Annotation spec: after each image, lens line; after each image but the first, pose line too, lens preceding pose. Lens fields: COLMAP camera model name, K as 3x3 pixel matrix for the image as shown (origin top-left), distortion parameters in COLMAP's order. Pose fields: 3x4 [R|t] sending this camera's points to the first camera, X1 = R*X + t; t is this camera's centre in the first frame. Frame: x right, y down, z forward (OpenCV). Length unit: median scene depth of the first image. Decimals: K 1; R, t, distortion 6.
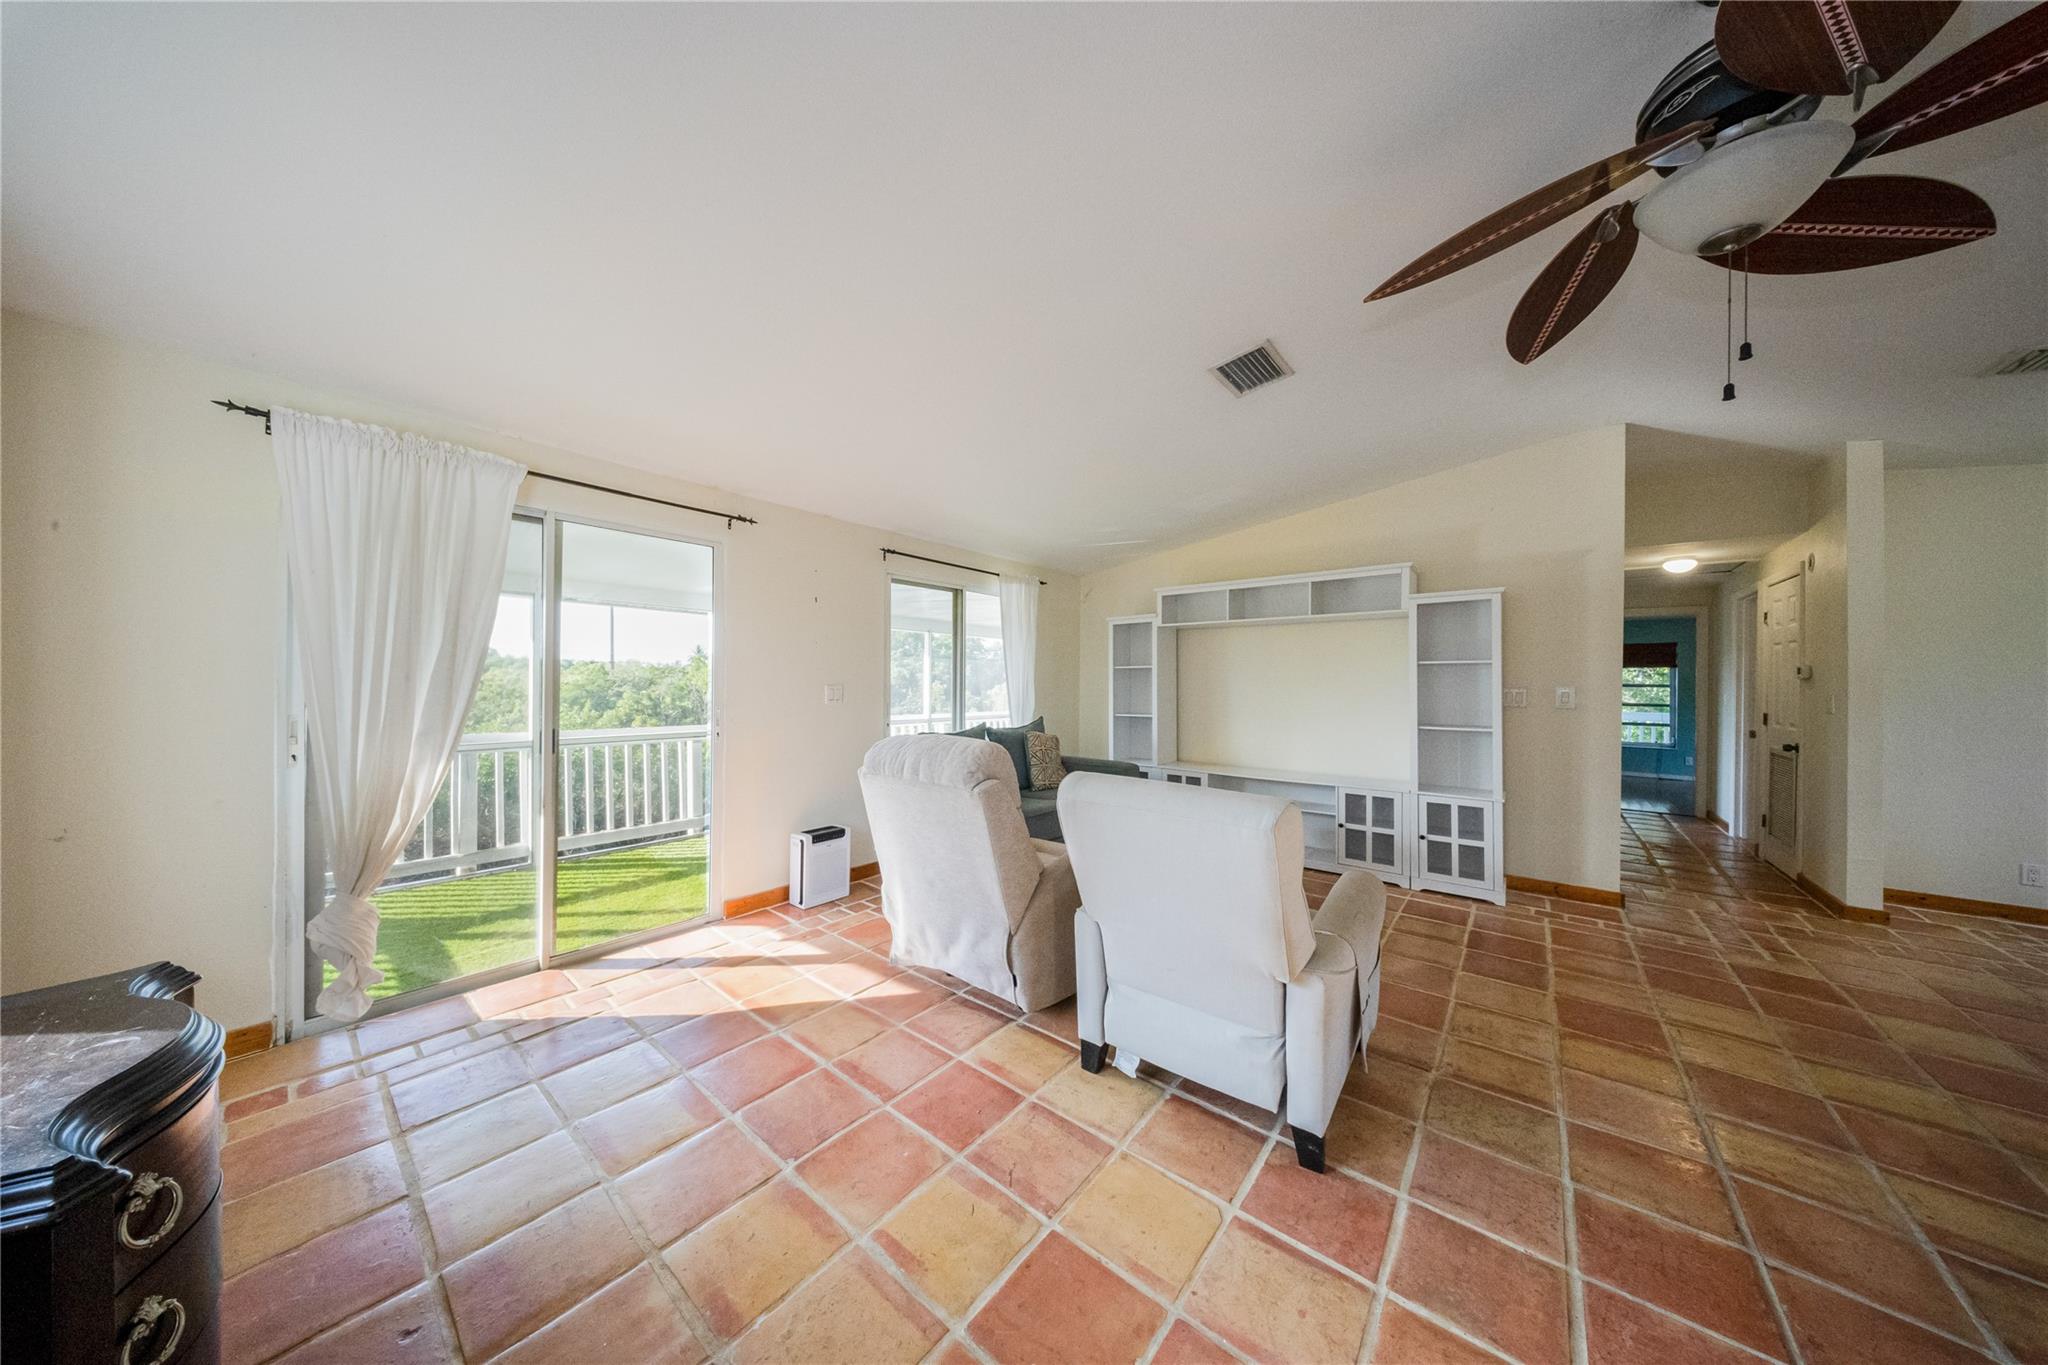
lens RADIAL K [[612.8, 0, 1030.9], [0, 612.8, 675.7], [0, 0, 1]] dist [-0.008173, 0.000027]
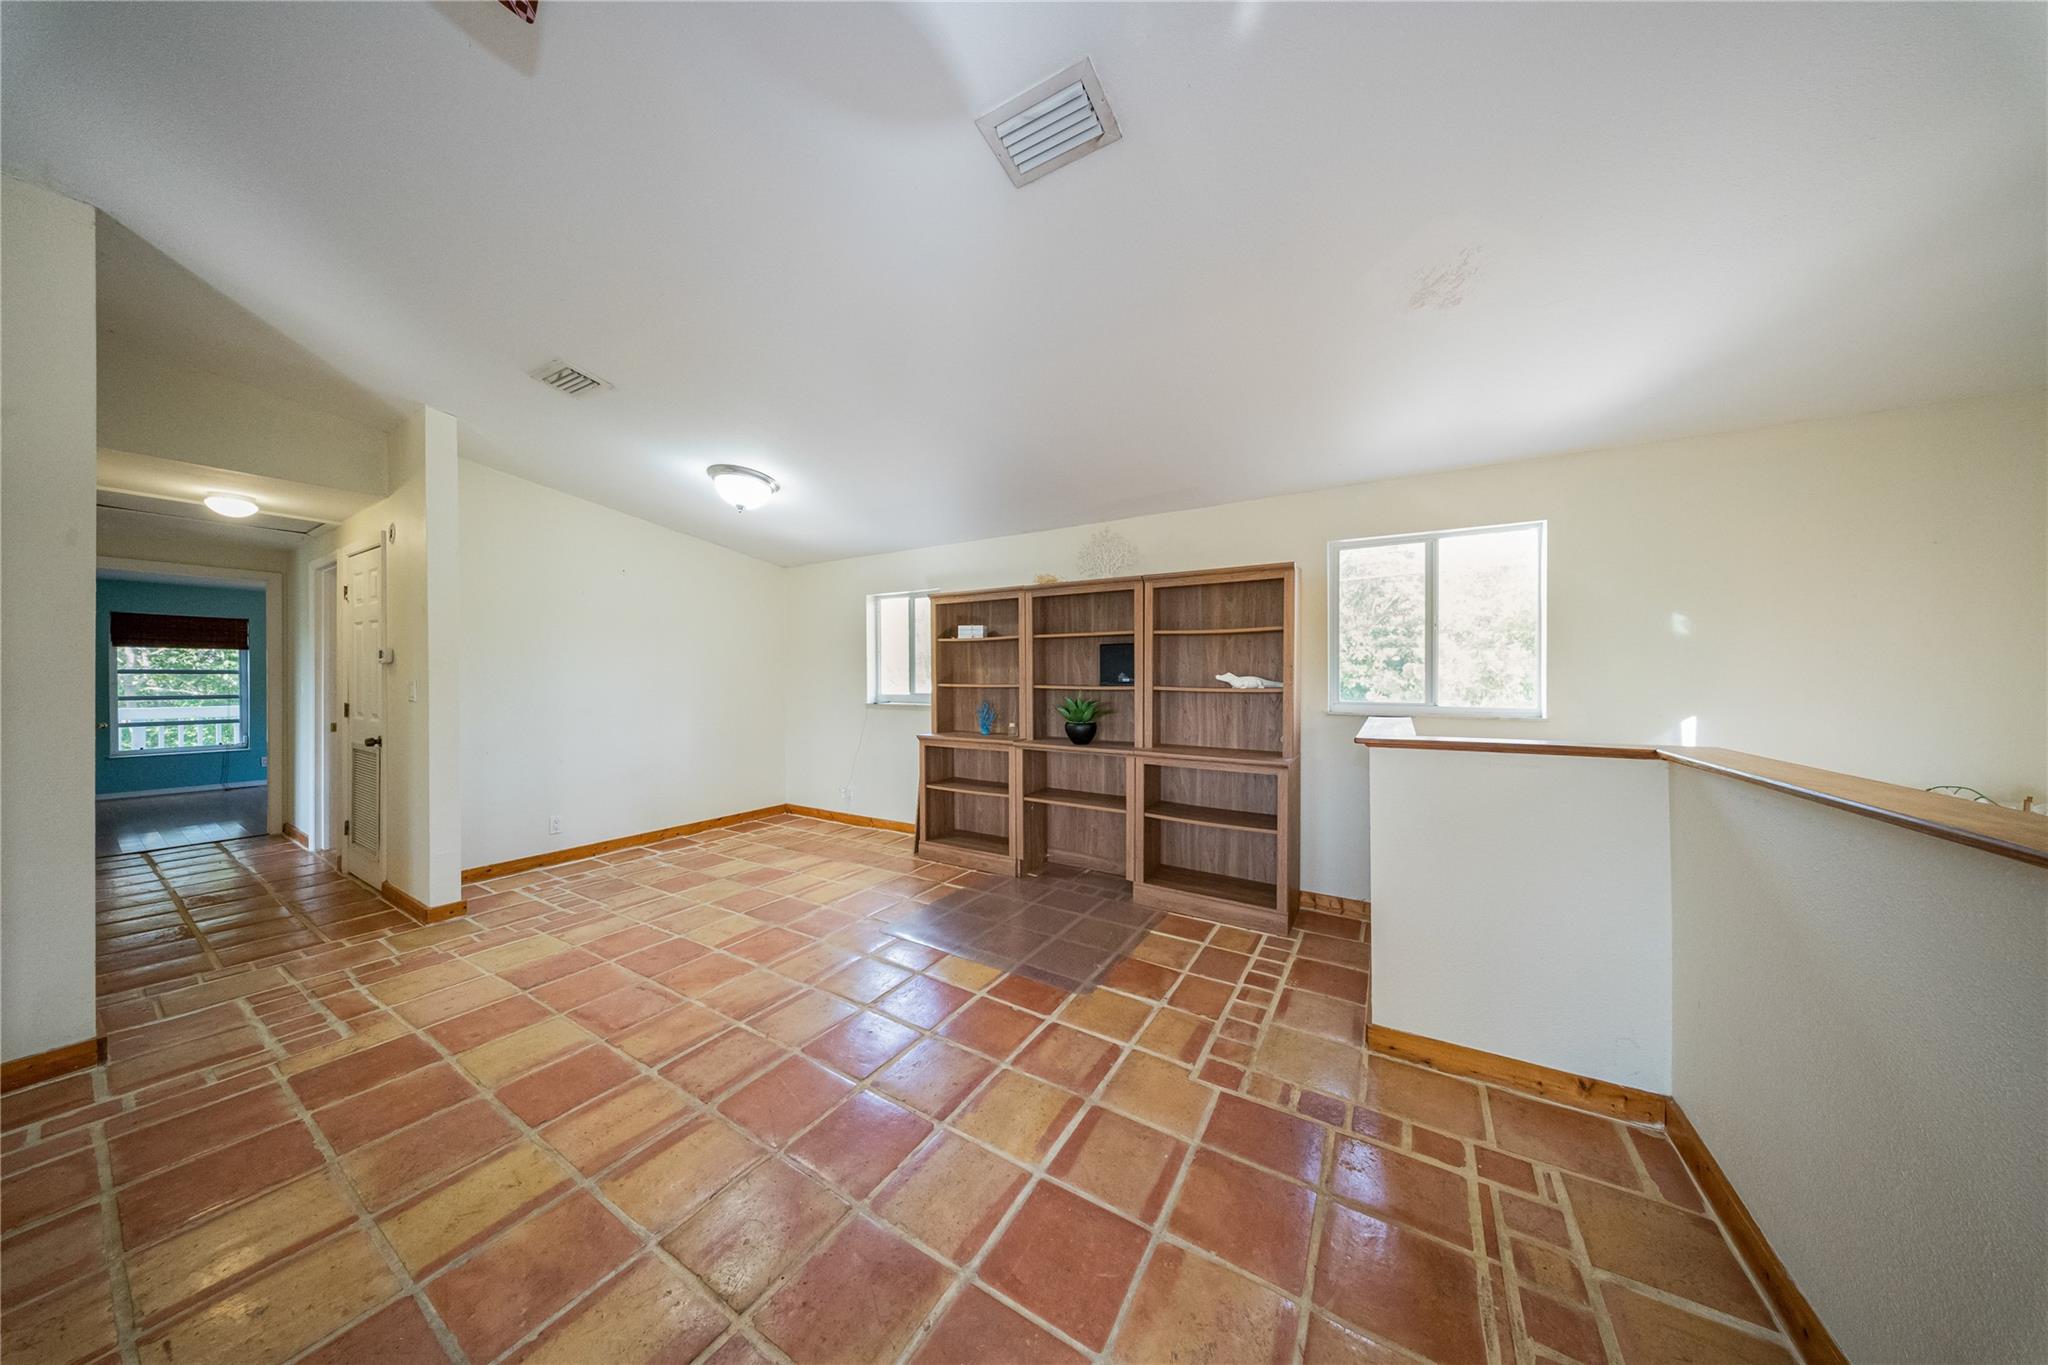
lens RADIAL K [[612.8, 0, 1030.9], [0, 612.8, 675.7], [0, 0, 1]] dist [-0.008173, 0.000027]
pose [[-0.146999, -0.016486, 0.988999, 0.216742], [-0.008122, 0.999848, 0.015460, 0.000697], [-0.989103, -0.005760, -0.147110, 0.163086]]
